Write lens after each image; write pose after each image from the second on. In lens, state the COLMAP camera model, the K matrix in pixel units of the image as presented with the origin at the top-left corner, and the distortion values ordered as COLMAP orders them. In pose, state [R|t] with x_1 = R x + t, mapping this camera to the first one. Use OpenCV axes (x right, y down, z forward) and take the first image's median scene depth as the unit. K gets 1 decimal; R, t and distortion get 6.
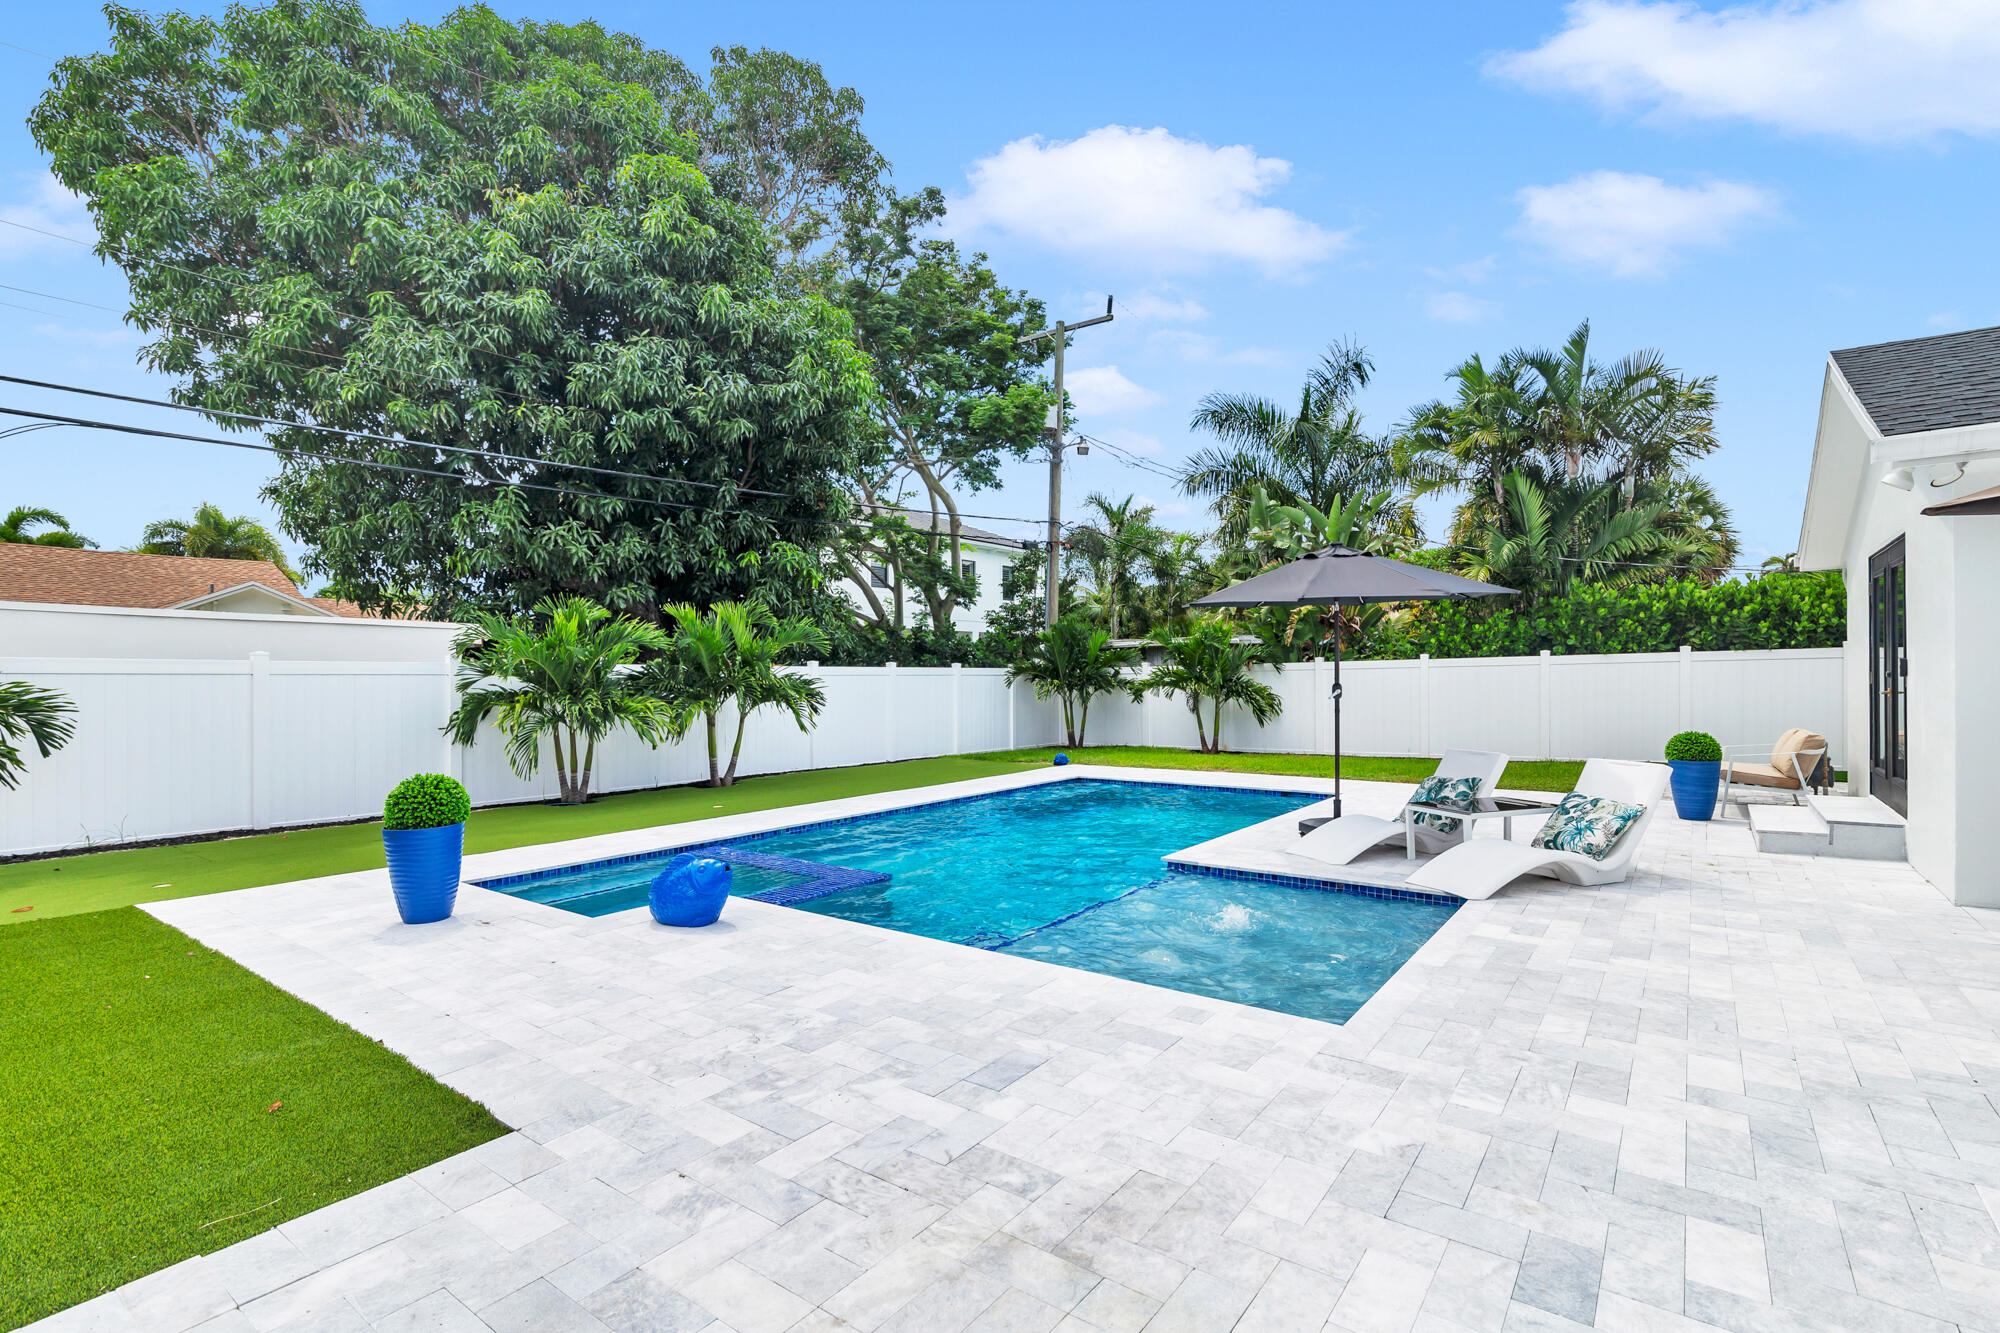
lens RADIAL K [[909.6, 0, 1000.0], [0, 909.6, 666.5], [0, 0, 1]] dist [0.000978, -0.000503]
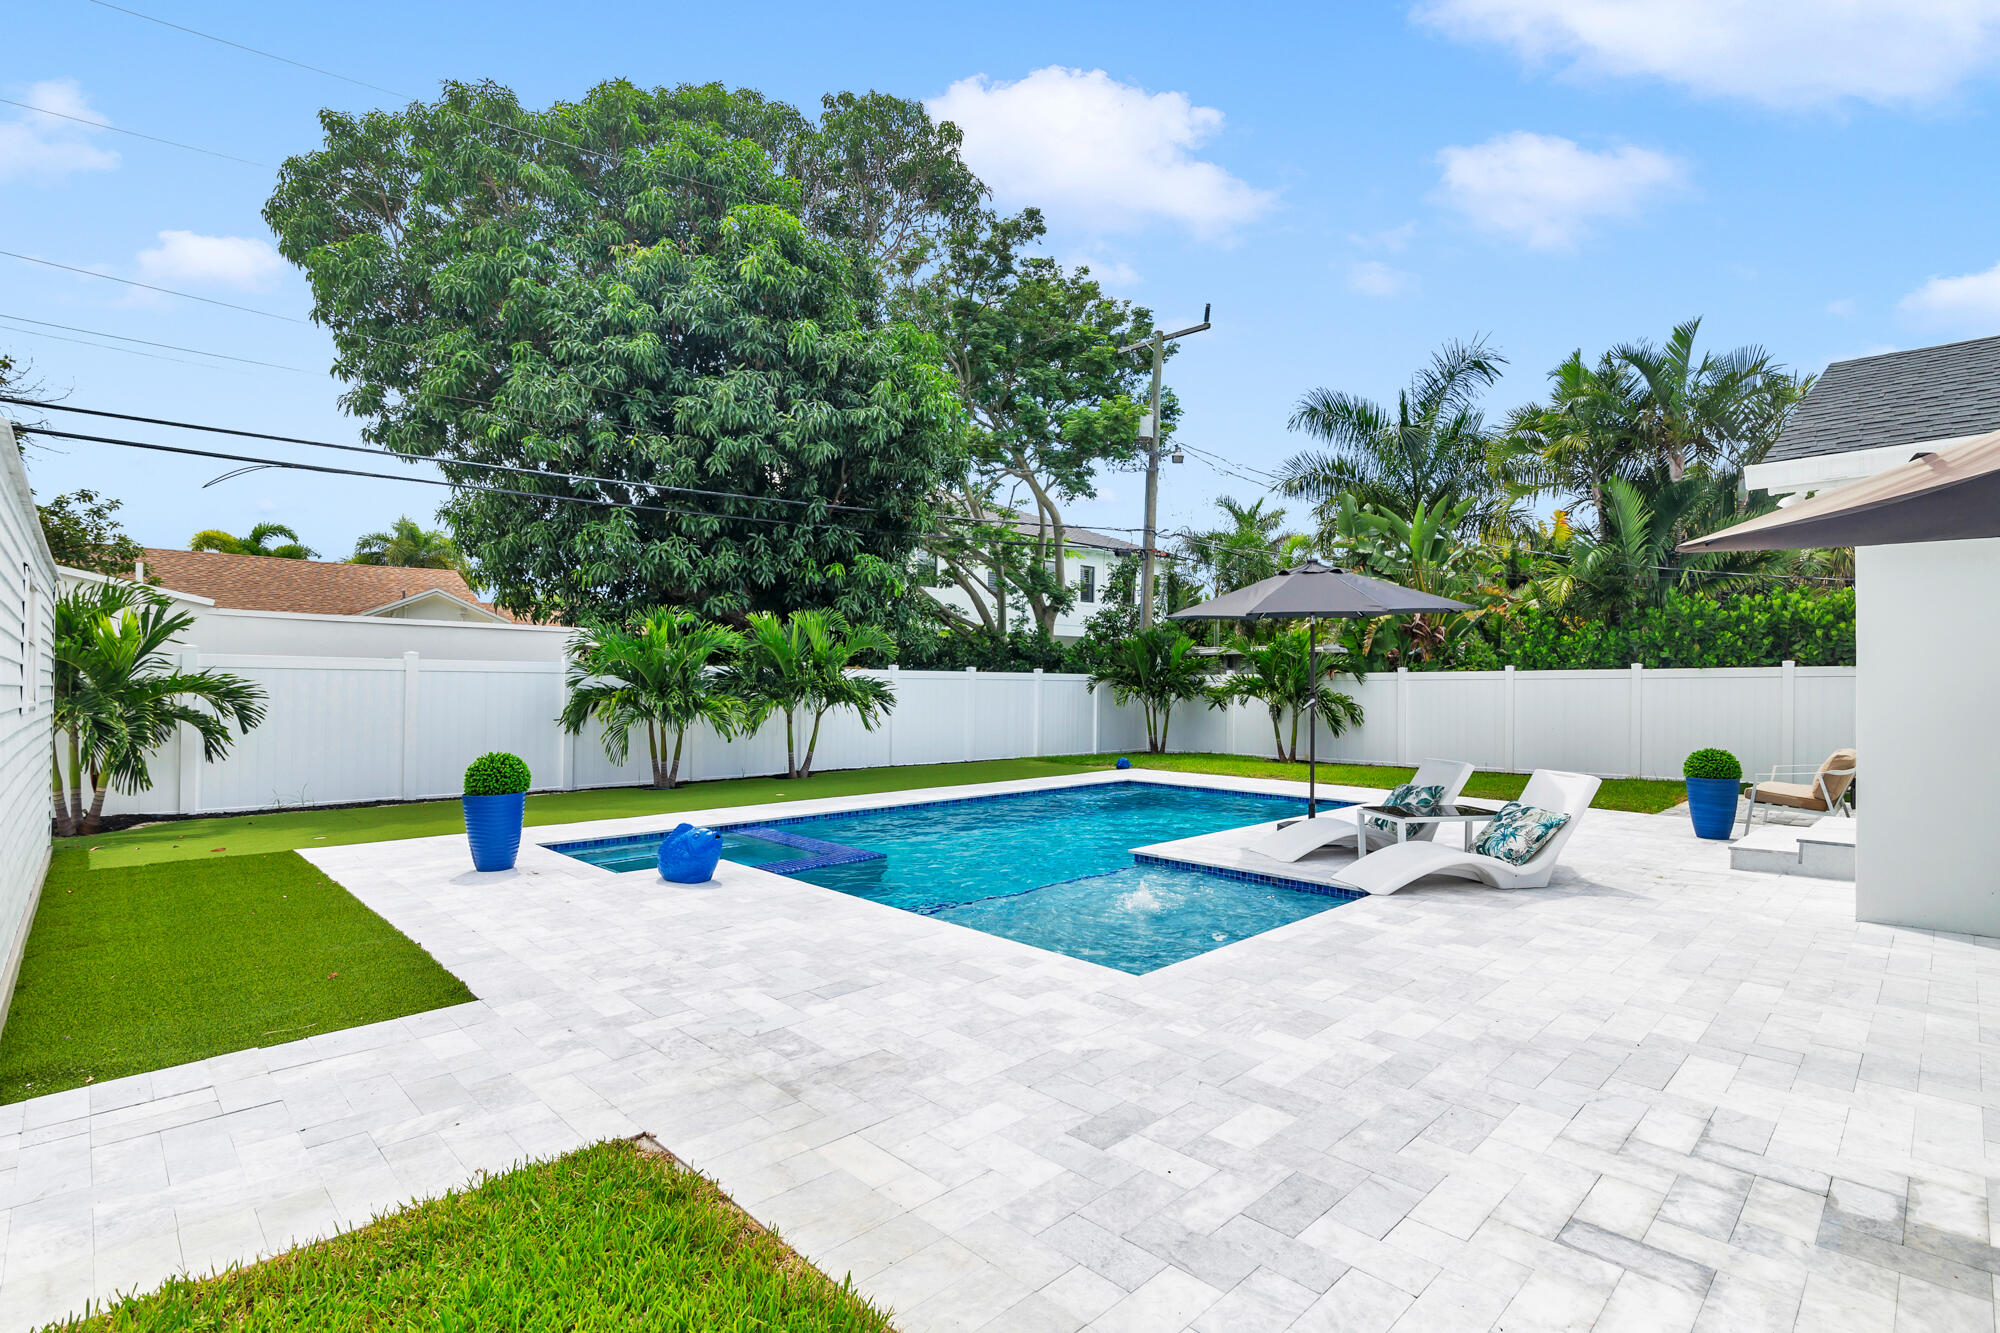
lens RADIAL K [[916.8, 0, 996.7], [0, 916.8, 659.1], [0, 0, 1]] dist [0.000416, 0.000132]
pose [[0.988925, 0.011505, -0.147972, 0.089414], [-0.013533, 0.999828, -0.012701, -0.001073], [0.147800, 0.014563, 0.988910, -0.055476]]
